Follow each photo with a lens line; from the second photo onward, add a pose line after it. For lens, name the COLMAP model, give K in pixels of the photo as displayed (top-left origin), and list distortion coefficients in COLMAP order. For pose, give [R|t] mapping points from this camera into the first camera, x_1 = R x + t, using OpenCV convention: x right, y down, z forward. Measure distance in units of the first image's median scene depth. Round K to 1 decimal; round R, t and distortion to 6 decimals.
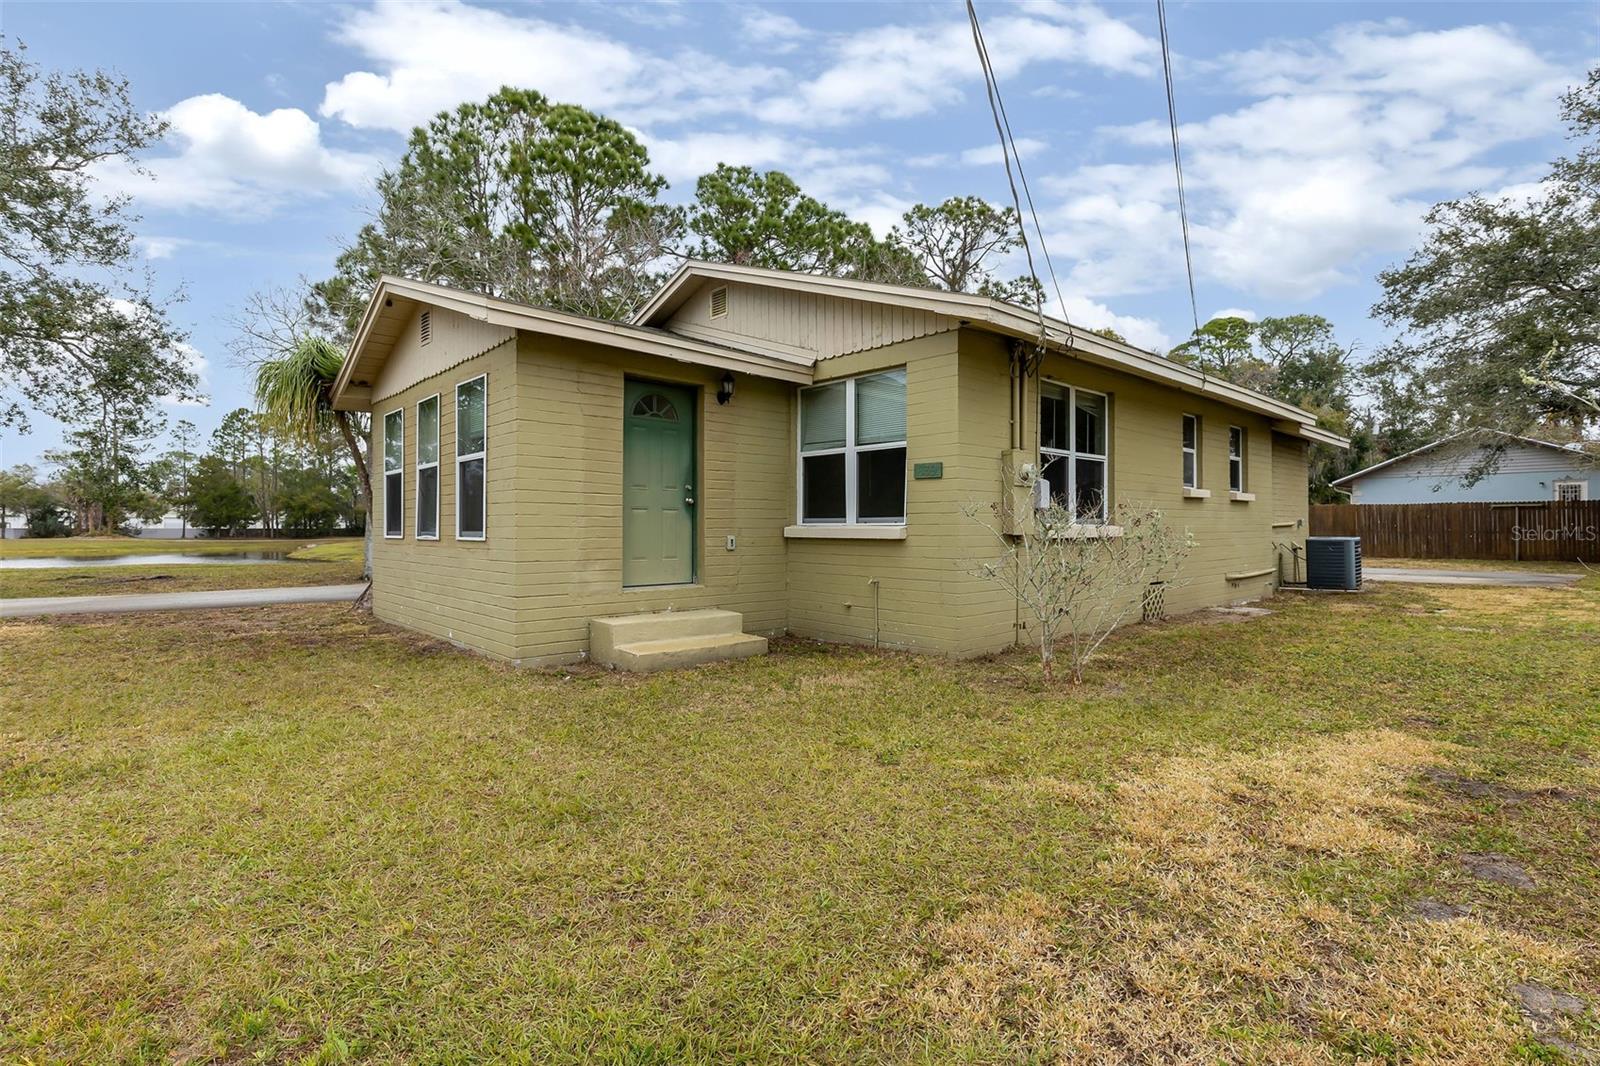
lens RADIAL K [[757.5, 0, 804.3], [0, 757.5, 516.7], [0, 0, 1]] dist [-0.003250, -0.000684]
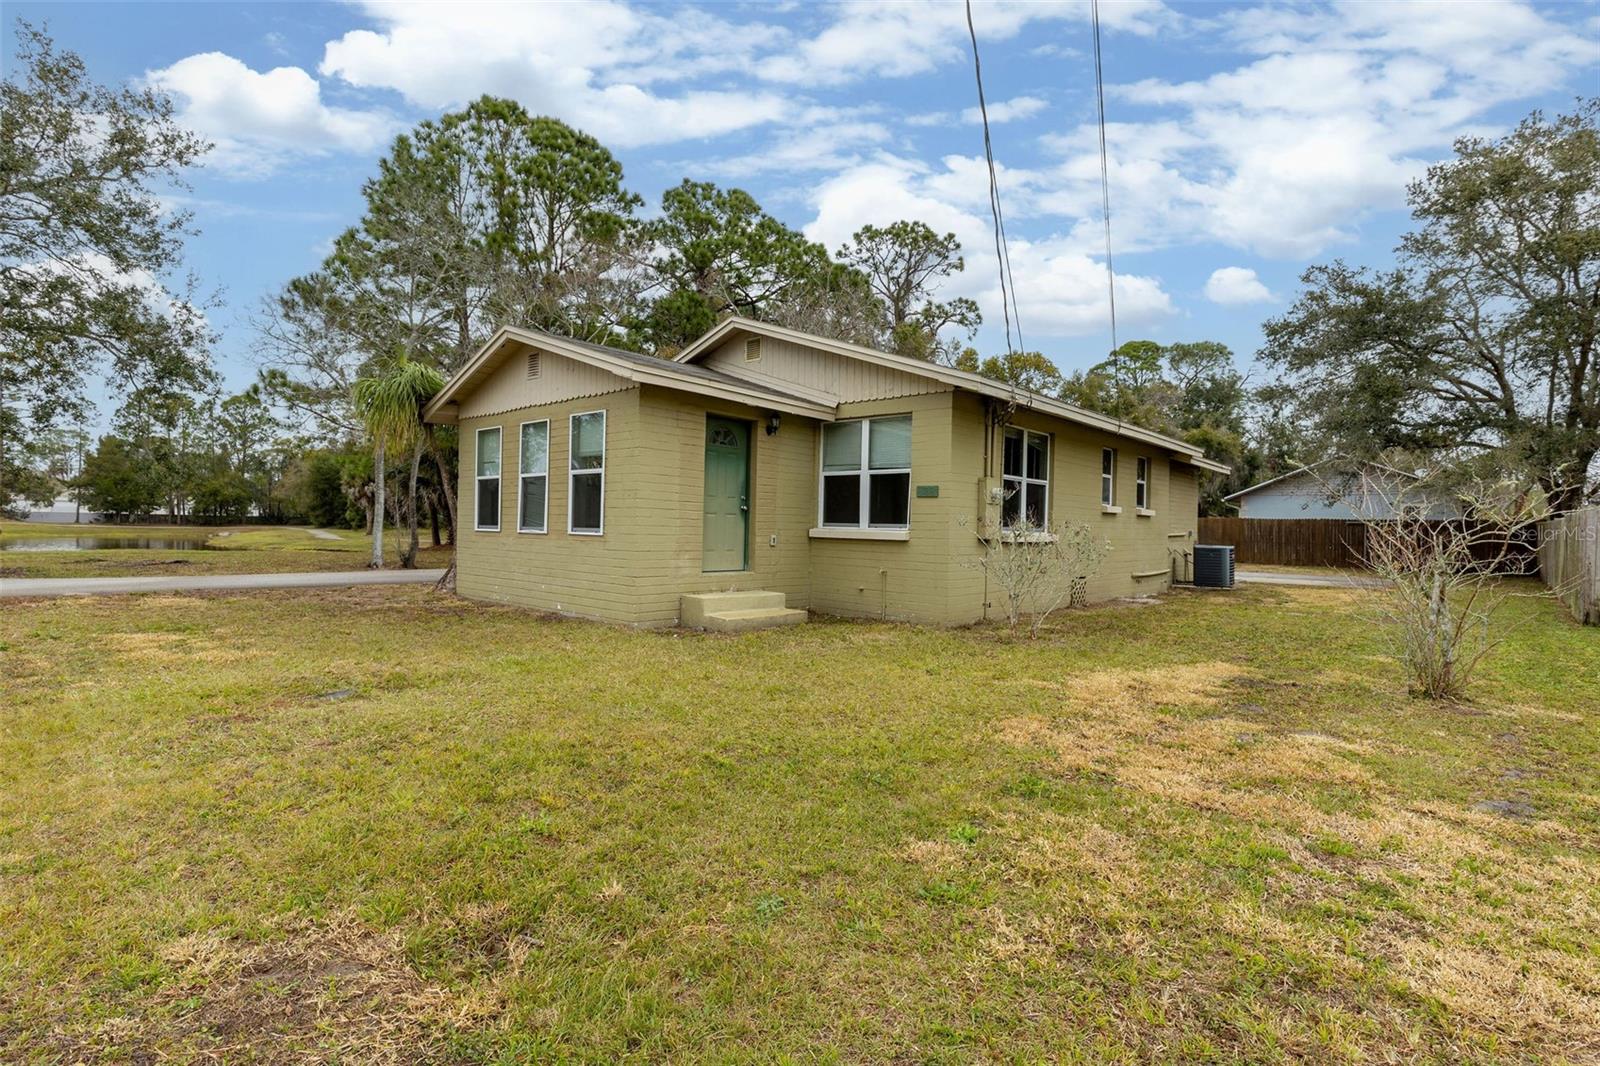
lens RADIAL K [[761.4, 0, 805.8], [0, 761.4, 523.9], [0, 0, 1]] dist [-0.001839, -0.000491]
pose [[0.994769, 0.022664, 0.099608, -0.055121], [-0.023735, 0.999672, 0.009585, -0.002701], [-0.099358, -0.011899, 0.994981, -0.102452]]
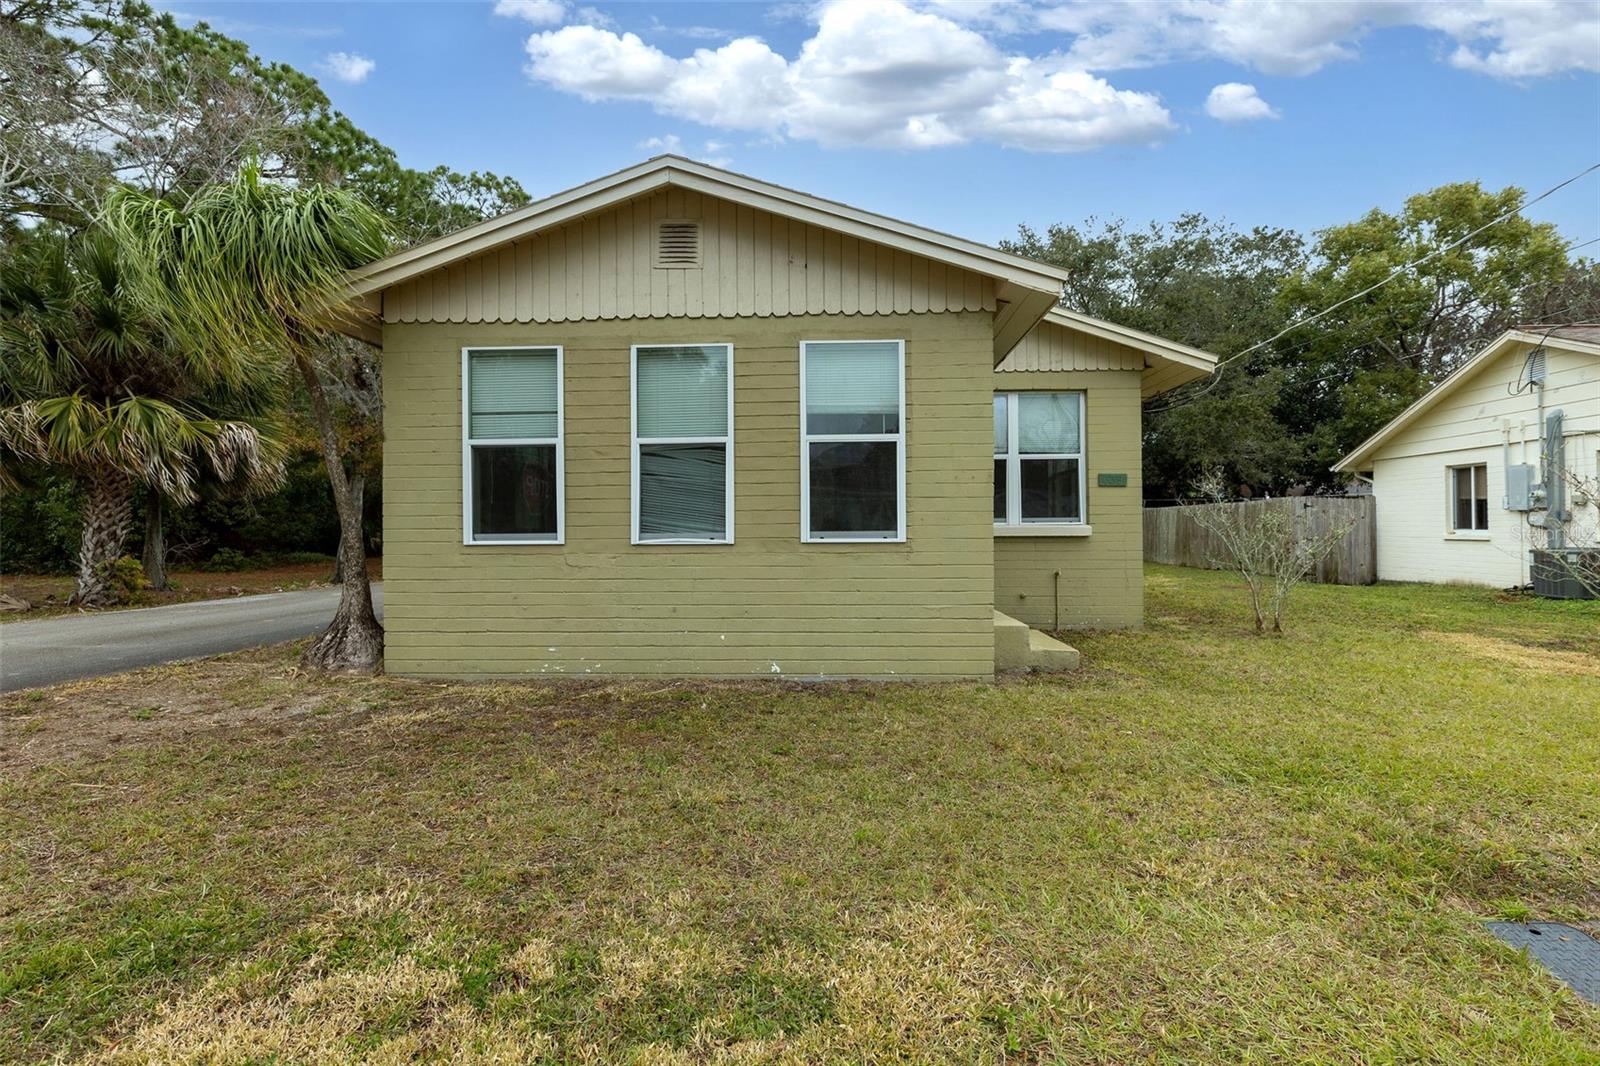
lens RADIAL K [[757.5, 0, 804.3], [0, 757.5, 516.7], [0, 0, 1]] dist [-0.003250, -0.000684]
pose [[0.713534, 0.009123, 0.700561, -0.299690], [-0.007315, 0.999958, -0.005572, 0.002515], [-0.700582, -0.001149, 0.713571, 0.134622]]
